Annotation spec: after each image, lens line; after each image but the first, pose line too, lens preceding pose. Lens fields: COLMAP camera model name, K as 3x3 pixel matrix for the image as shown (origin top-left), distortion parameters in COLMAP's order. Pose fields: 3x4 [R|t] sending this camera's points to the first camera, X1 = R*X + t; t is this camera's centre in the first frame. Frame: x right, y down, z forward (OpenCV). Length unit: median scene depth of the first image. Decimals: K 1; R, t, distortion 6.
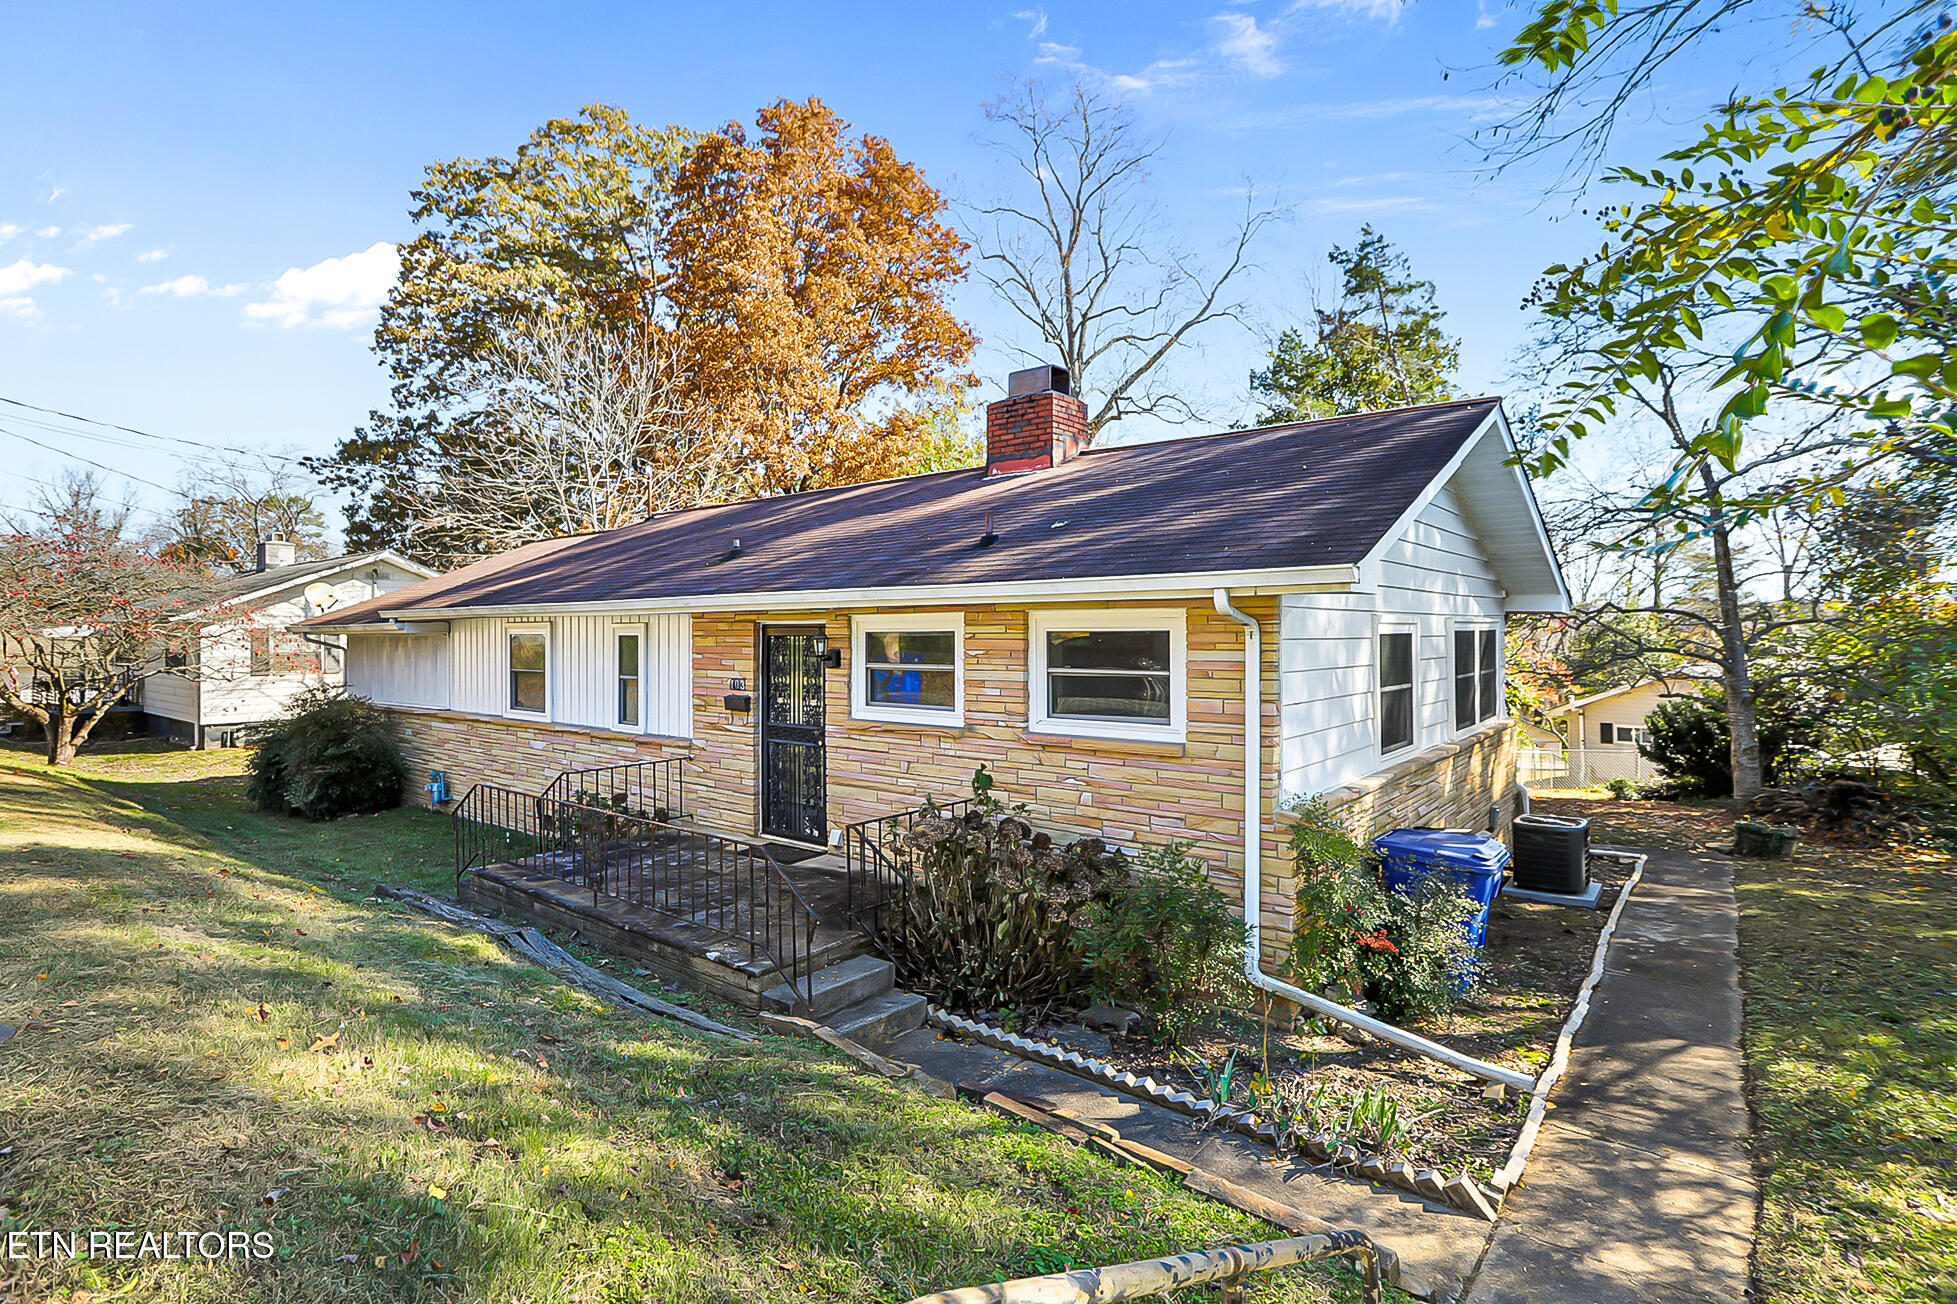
lens RADIAL K [[926.7, 0, 988.2], [0, 926.7, 642.2], [0, 0, 1]] dist [-0.026068, 0.000252]
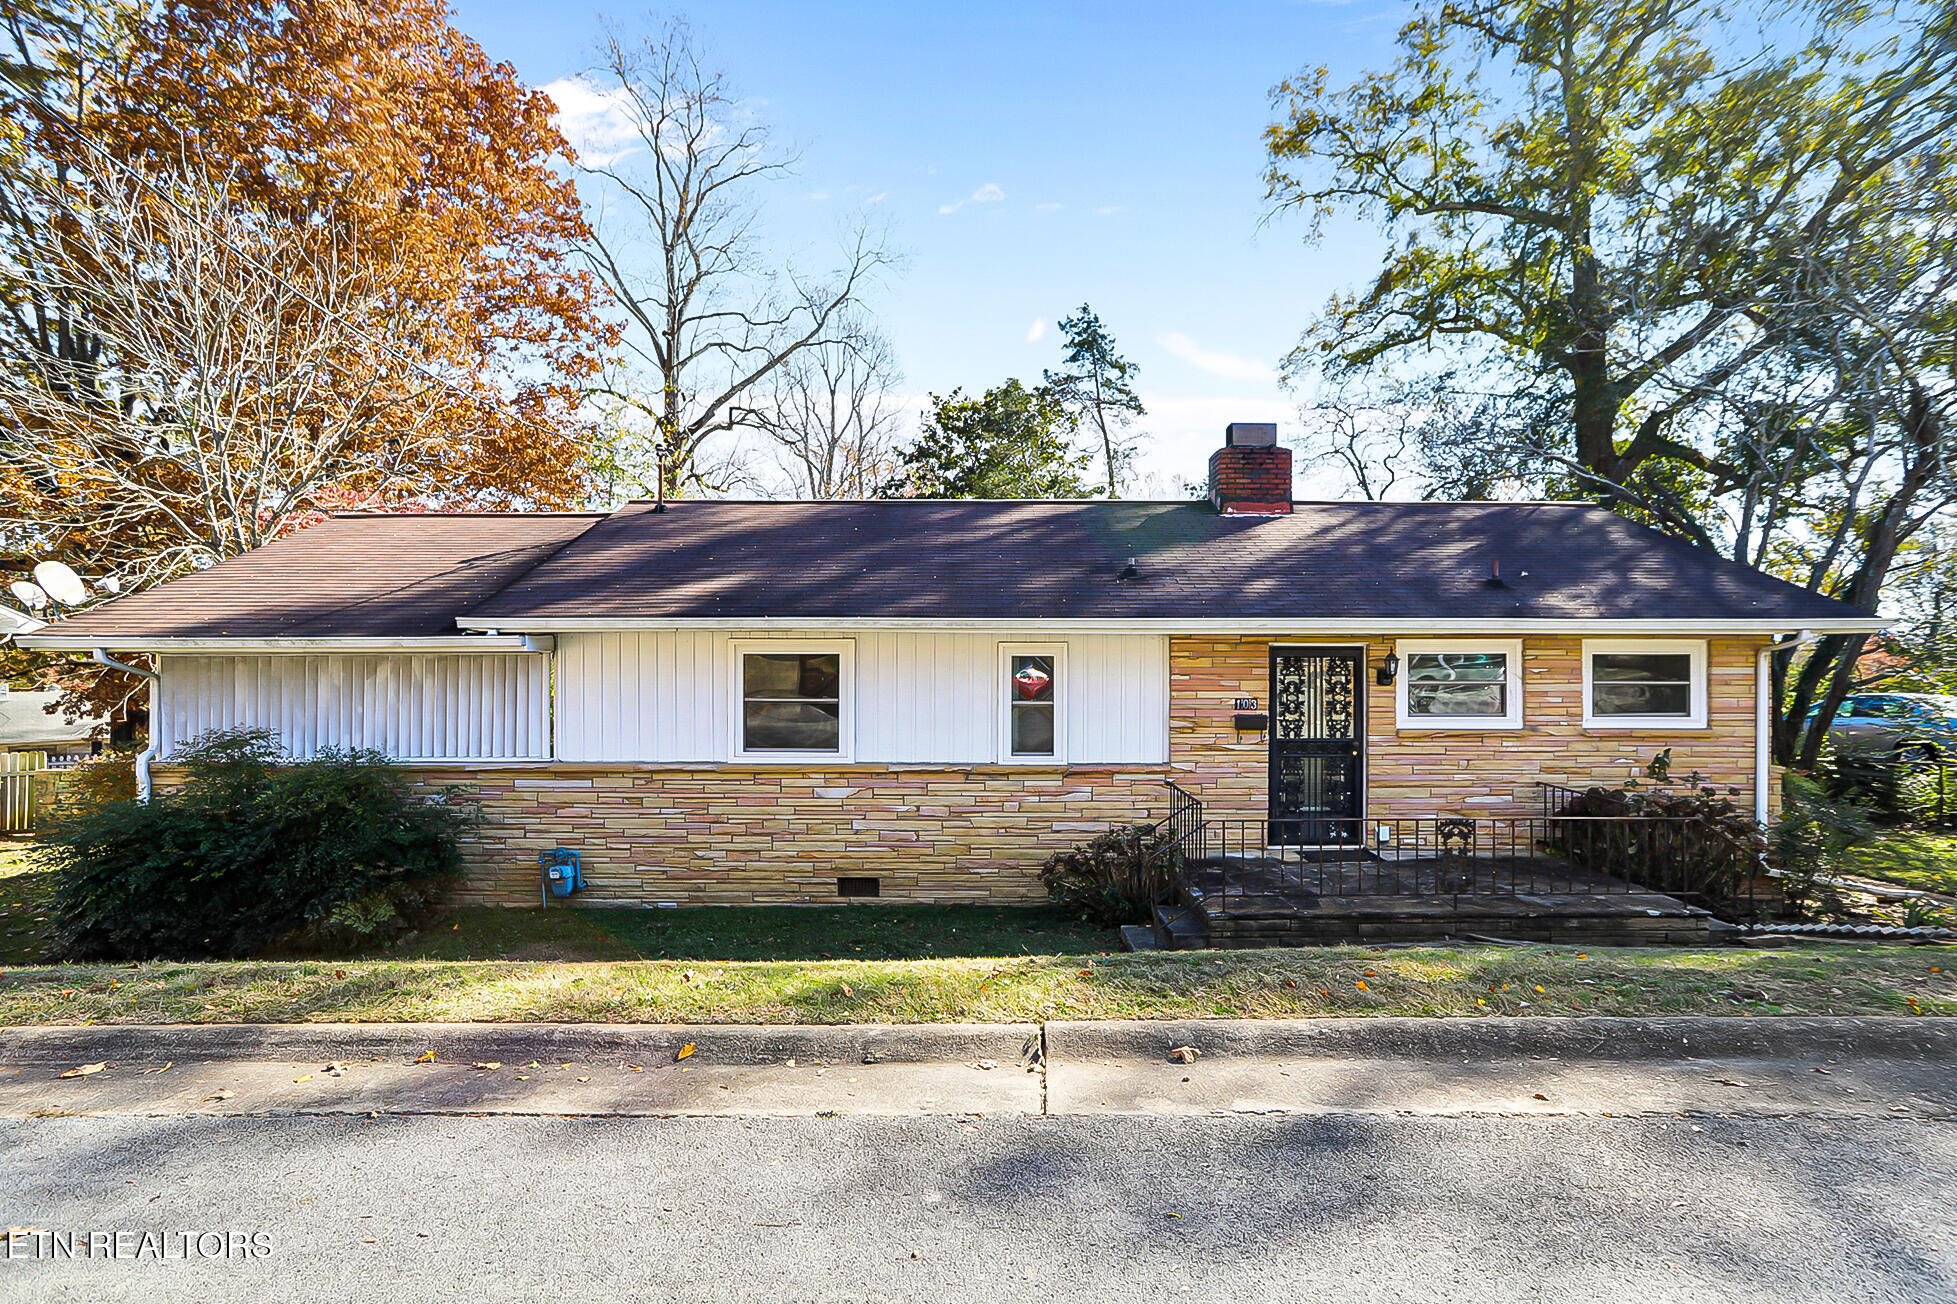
lens RADIAL K [[983.0, 0, 978.5], [0, 983.0, 652.0], [0, 0, 1]] dist [-0.000931, 0.000000]
pose [[0.781917, 0.007862, 0.623332, -1.209816], [0.002856, 0.999865, -0.016193, 0.004311], [-0.623375, 0.014442, 0.781789, 0.328948]]
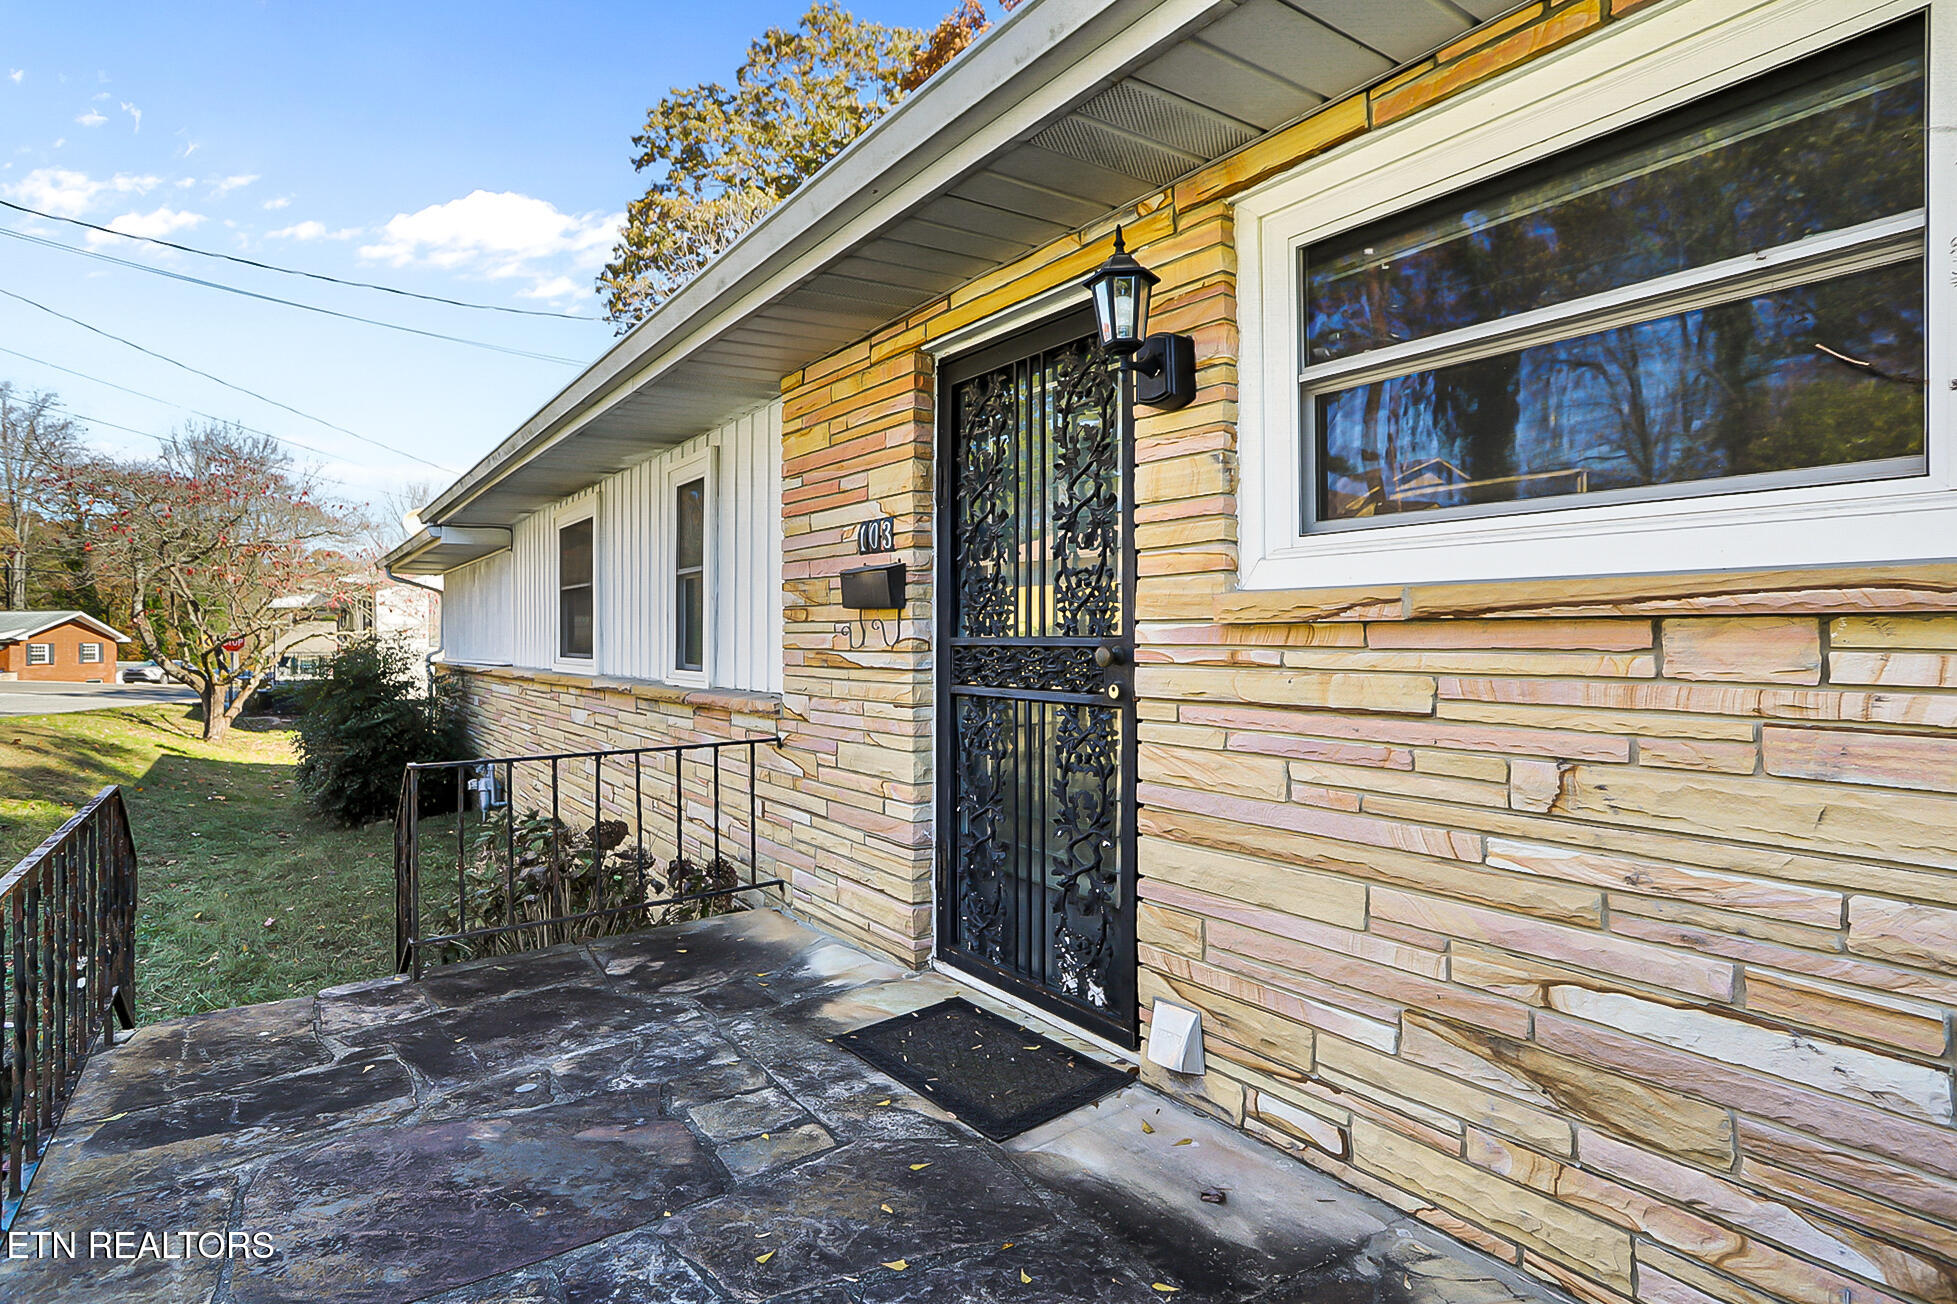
lens RADIAL K [[982.7, 0, 993.2], [0, 982.7, 628.1], [0, 0, 1]] dist [-0.051817, 0.000028]
pose [[0.967135, -0.004383, -0.254228, -0.131503], [0.000696, 0.999893, -0.014592, 0.088104], [0.254264, 0.013935, 0.967034, 0.651471]]
